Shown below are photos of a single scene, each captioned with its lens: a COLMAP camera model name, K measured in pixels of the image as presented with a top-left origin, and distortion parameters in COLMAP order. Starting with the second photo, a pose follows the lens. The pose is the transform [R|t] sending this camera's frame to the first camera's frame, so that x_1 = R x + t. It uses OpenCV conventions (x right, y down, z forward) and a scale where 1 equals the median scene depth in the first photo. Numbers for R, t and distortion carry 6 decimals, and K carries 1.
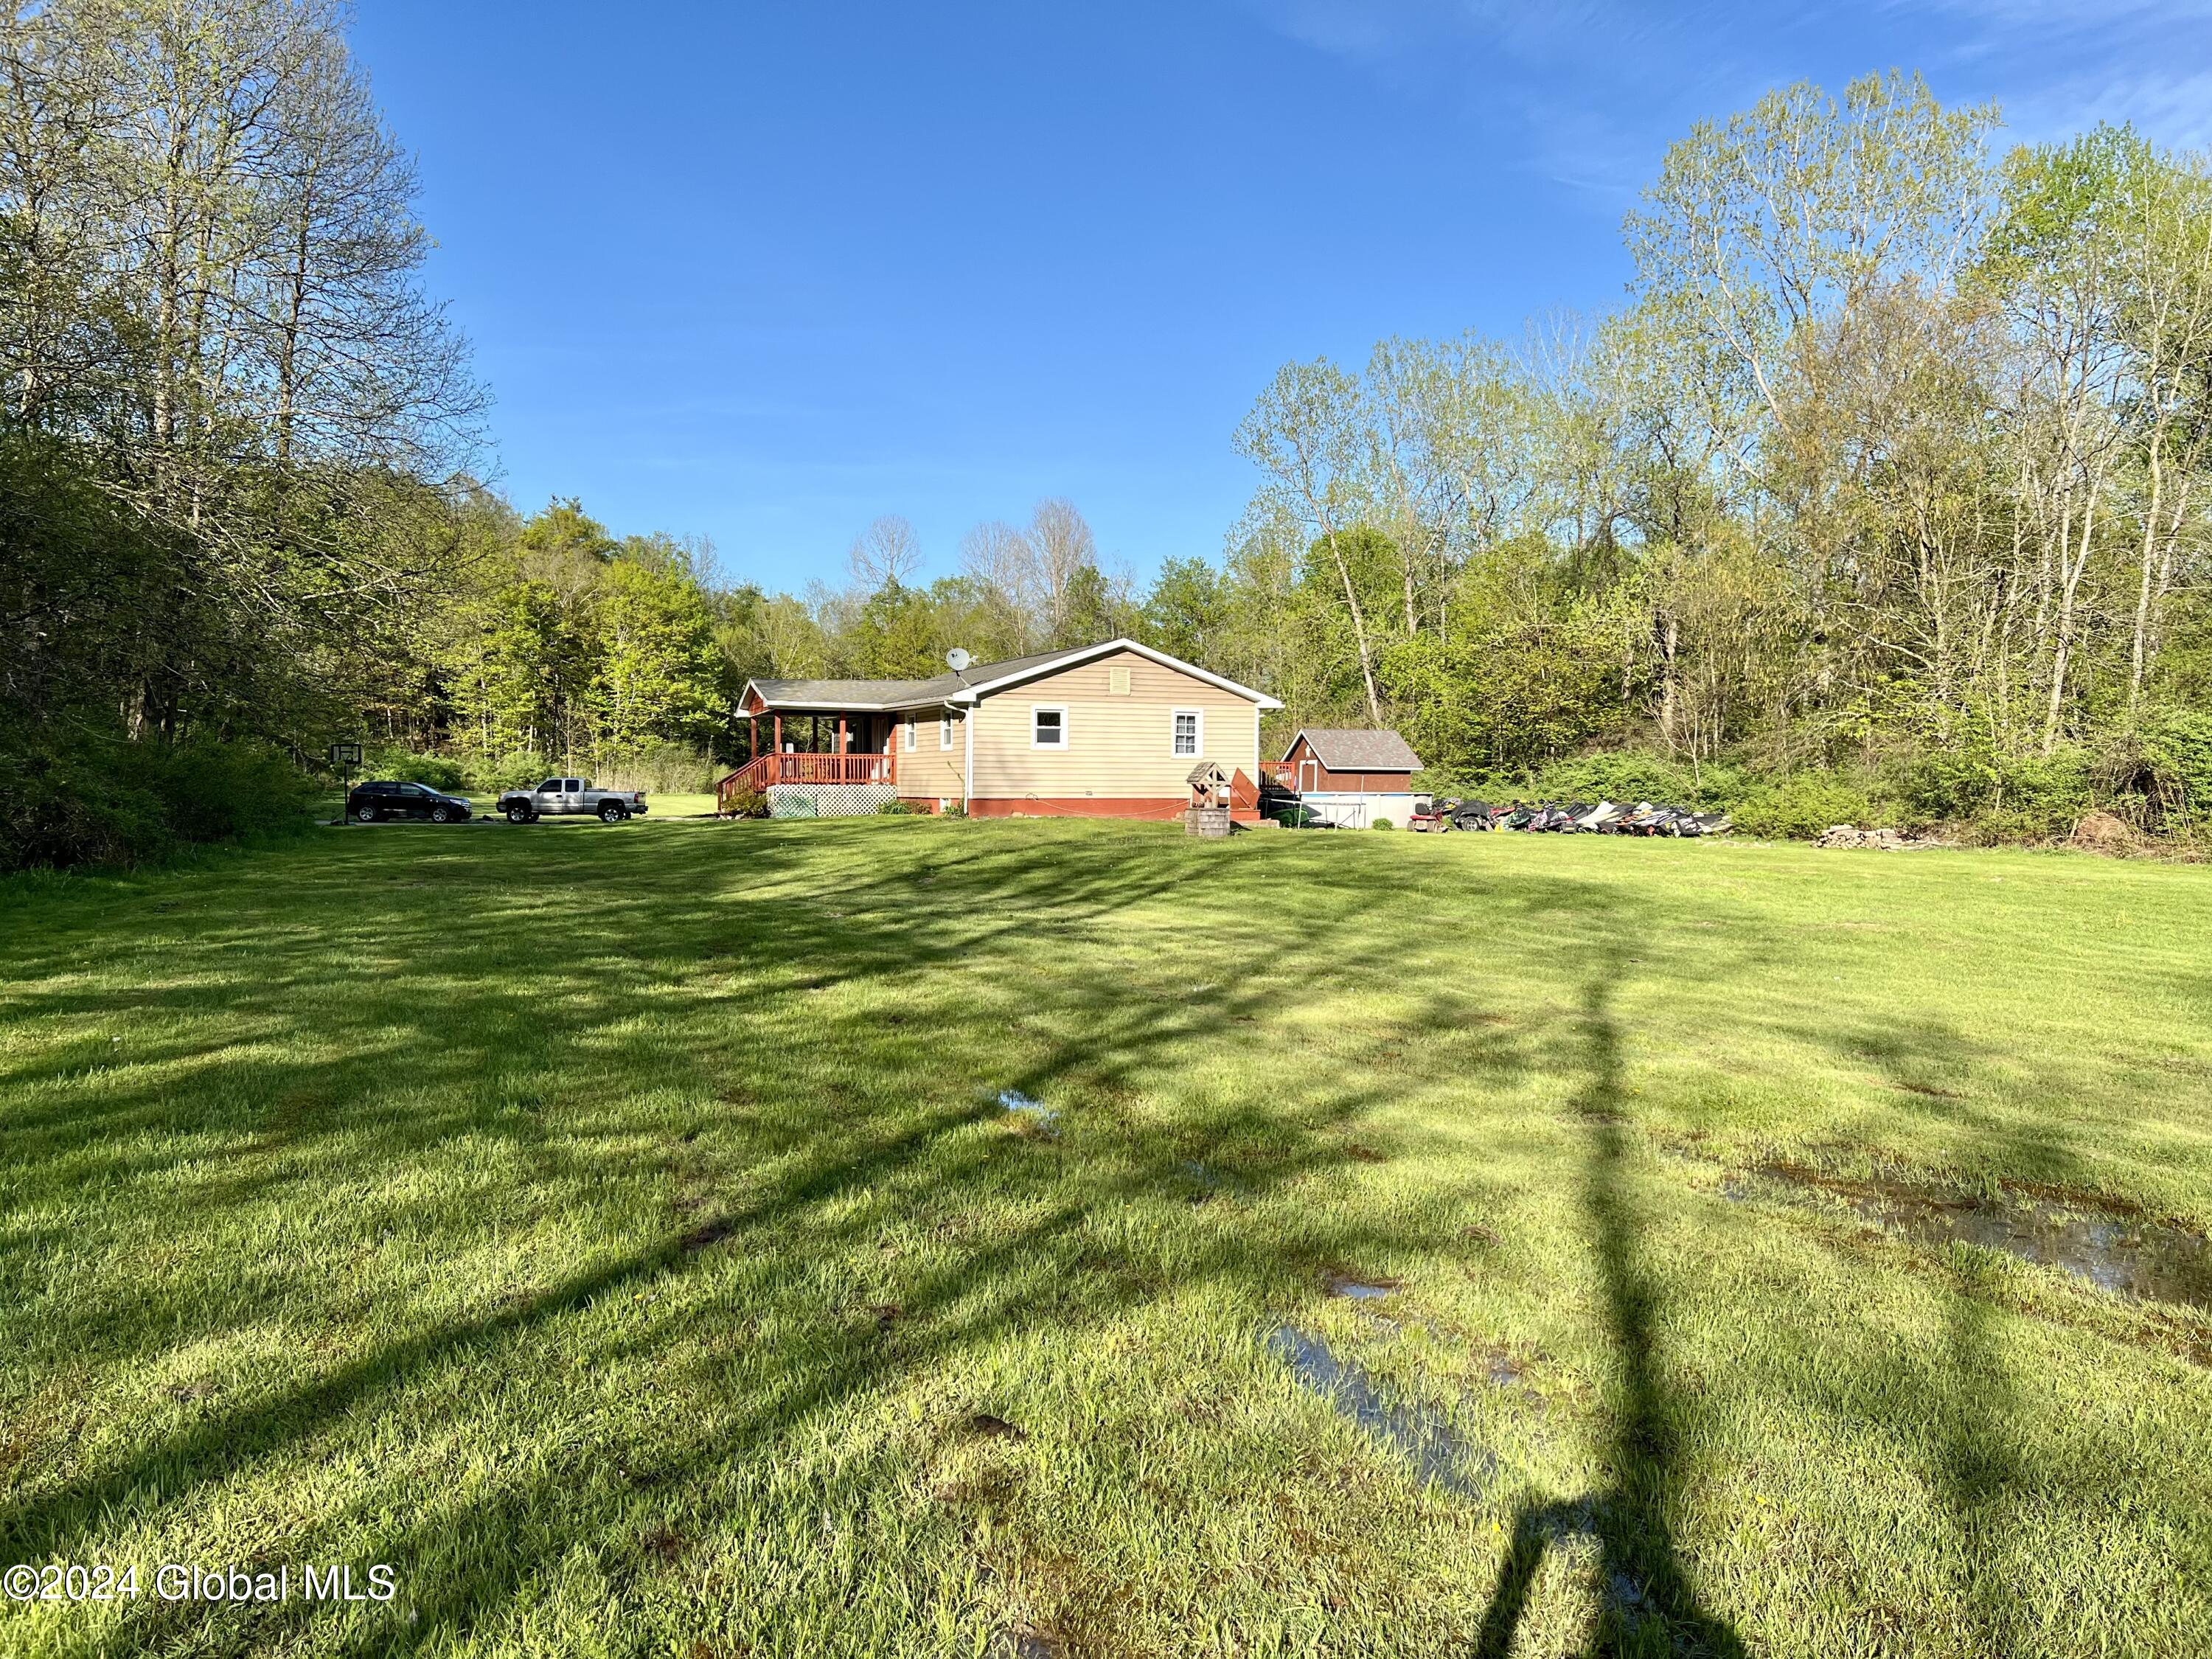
lens RADIAL K [[1672.2, 0, 1168.1], [0, 1672.2, 816.4], [0, 0, 1]] dist [0.039503, -0.036198]
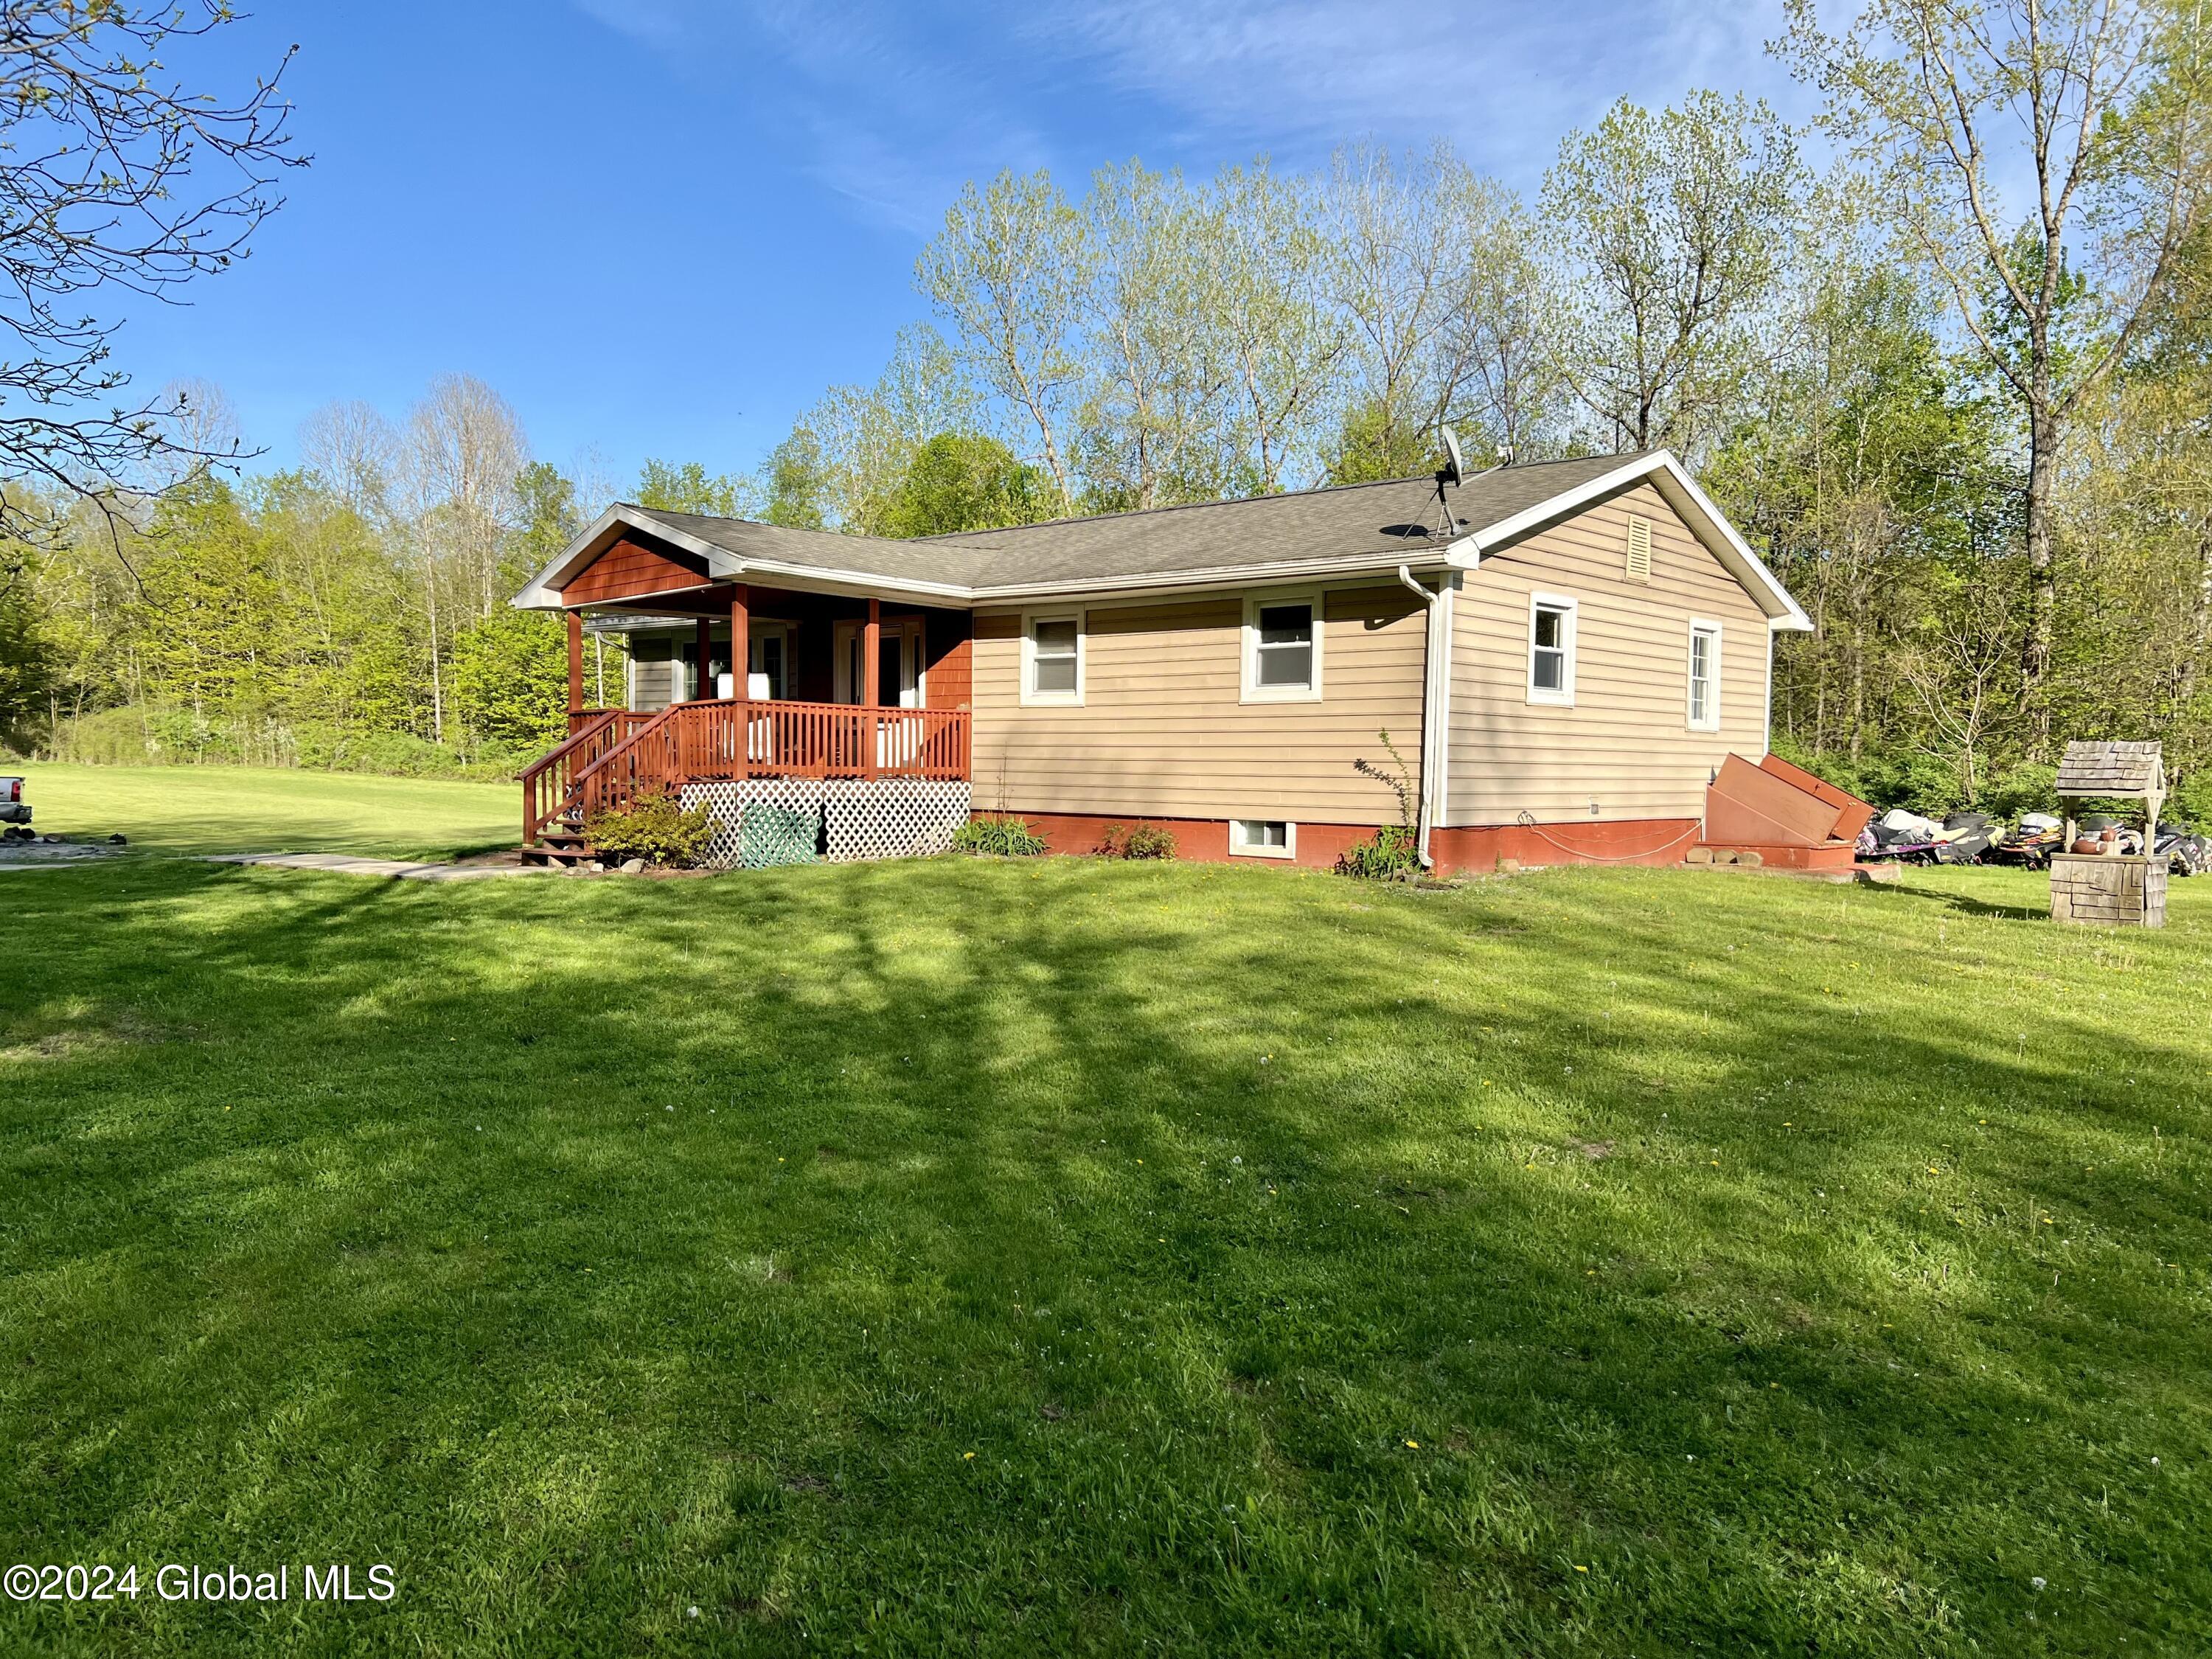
lens RADIAL K [[1672.2, 0, 1101.6], [0, 1672.2, 830.1], [0, 0, 1]] dist [0.039503, -0.036198]
pose [[0.921201, -0.005610, 0.389047, -0.221358], [-0.003900, 0.999713, 0.023651, -0.012199], [-0.389068, -0.023305, 0.920914, 0.442596]]
